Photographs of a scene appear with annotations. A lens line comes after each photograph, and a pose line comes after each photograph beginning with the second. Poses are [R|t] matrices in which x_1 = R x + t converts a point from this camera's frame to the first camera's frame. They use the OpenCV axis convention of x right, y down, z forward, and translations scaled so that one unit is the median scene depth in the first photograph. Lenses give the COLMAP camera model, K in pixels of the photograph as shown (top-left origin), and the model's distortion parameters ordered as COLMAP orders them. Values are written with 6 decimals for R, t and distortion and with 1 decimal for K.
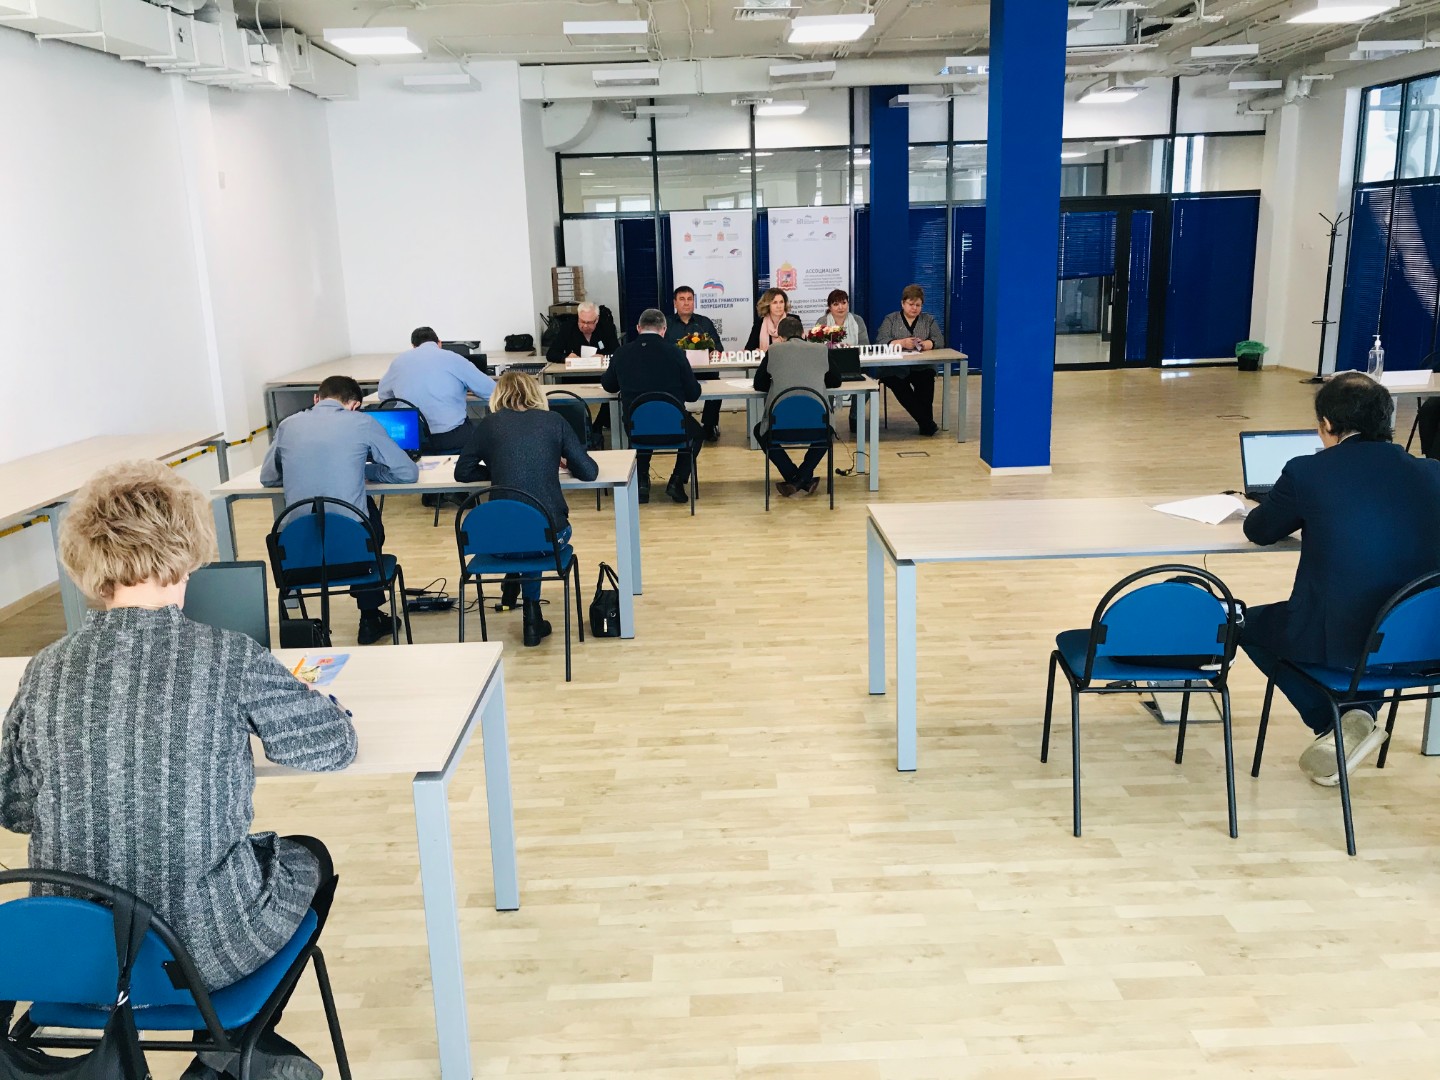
lens RADIAL K [[1200.1, 0, 720.0], [0, 1200.1, 540.0], [0, 0, 1]] dist [0.015568, -0.004814]
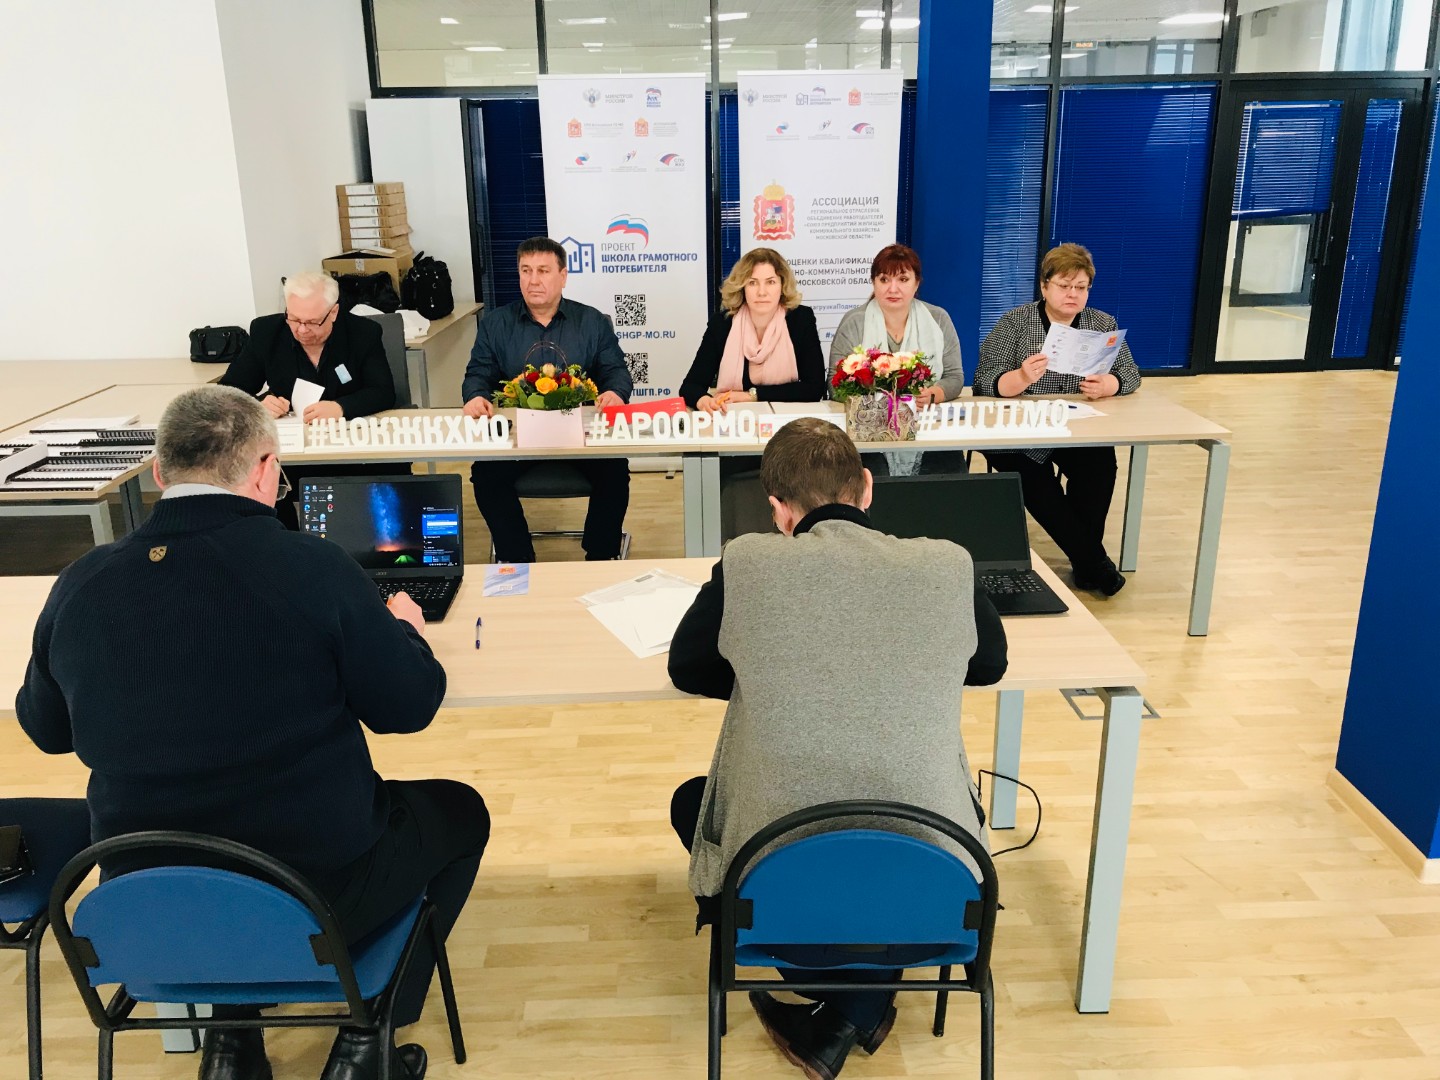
lens RADIAL K [[1200.1, 0, 720.0], [0, 1200.1, 540.0], [0, 0, 1]] dist [0.015568, -0.004814]
pose [[0.999639, 0.007801, 0.025703, 0.021317], [-0.009480, 0.997781, 0.065897, -0.115105], [-0.025132, -0.066117, 0.997495, 0.489623]]
